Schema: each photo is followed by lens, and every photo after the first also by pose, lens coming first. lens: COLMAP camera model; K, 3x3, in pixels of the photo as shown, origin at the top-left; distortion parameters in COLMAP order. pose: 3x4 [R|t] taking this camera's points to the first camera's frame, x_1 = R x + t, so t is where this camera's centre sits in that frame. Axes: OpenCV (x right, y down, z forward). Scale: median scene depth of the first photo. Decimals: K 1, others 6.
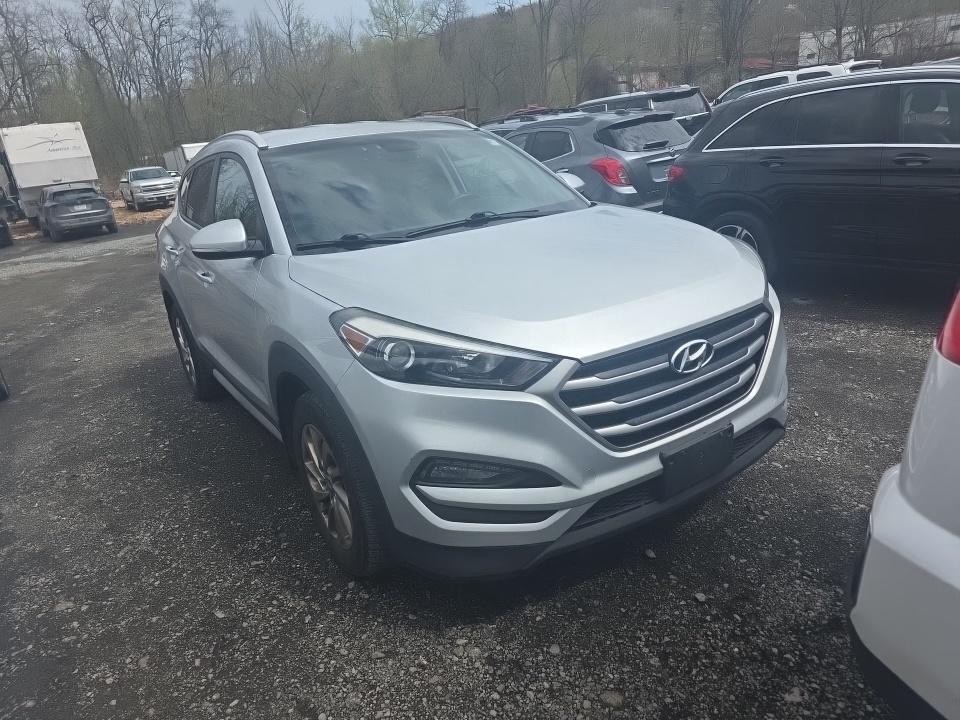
lens RADIAL K [[676.9, 0, 483.9], [0, 676.9, 378.1], [0, 0, 1]] dist [0.044043, -0.038478]
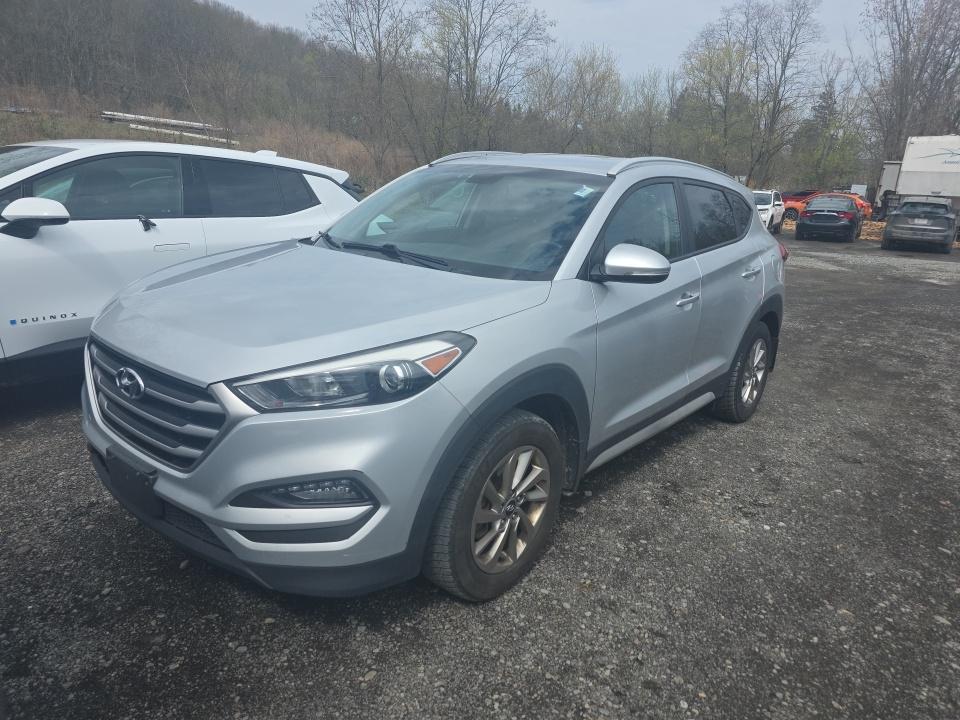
lens RADIAL K [[649.4, 0, 456.1], [0, 649.4, 359.2], [0, 0, 1]] dist [0.039571, -0.031763]
pose [[0.255405, 0.379126, -0.889400, 0.929688], [-0.394388, 0.880749, 0.262183, -0.372407], [0.882738, 0.283805, 0.374470, 0.736325]]
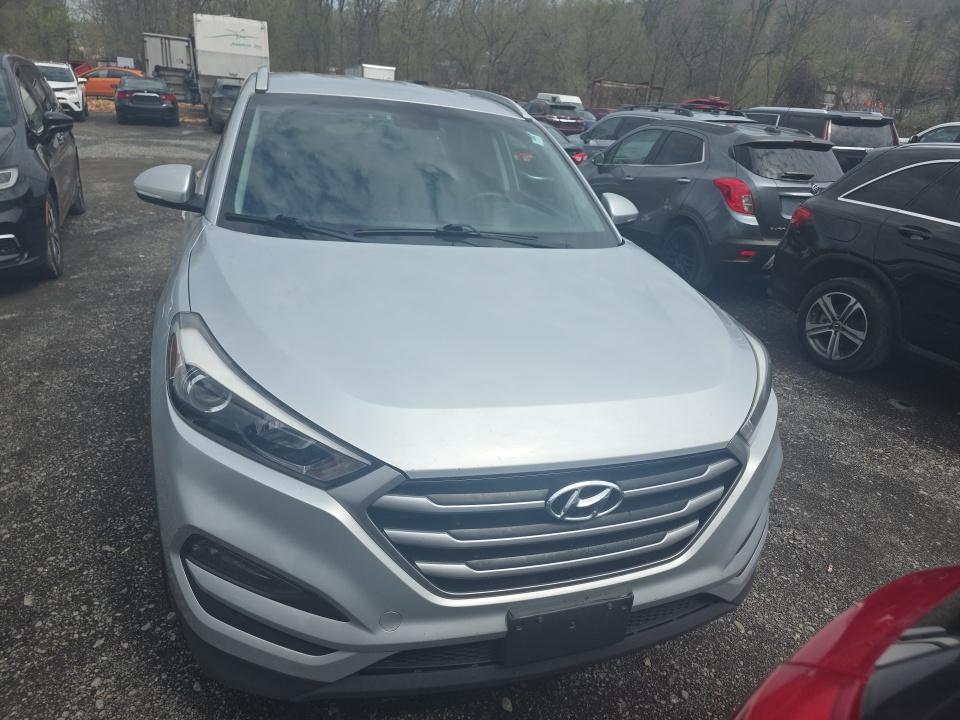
lens RADIAL K [[676.9, 0, 483.9], [0, 676.9, 378.1], [0, 0, 1]] dist [0.044043, -0.038478]
pose [[0.949582, 0.273674, -0.152959, 0.192621], [-0.265970, 0.961498, 0.069147, -0.125223], [0.165993, -0.024978, 0.985810, 0.181297]]
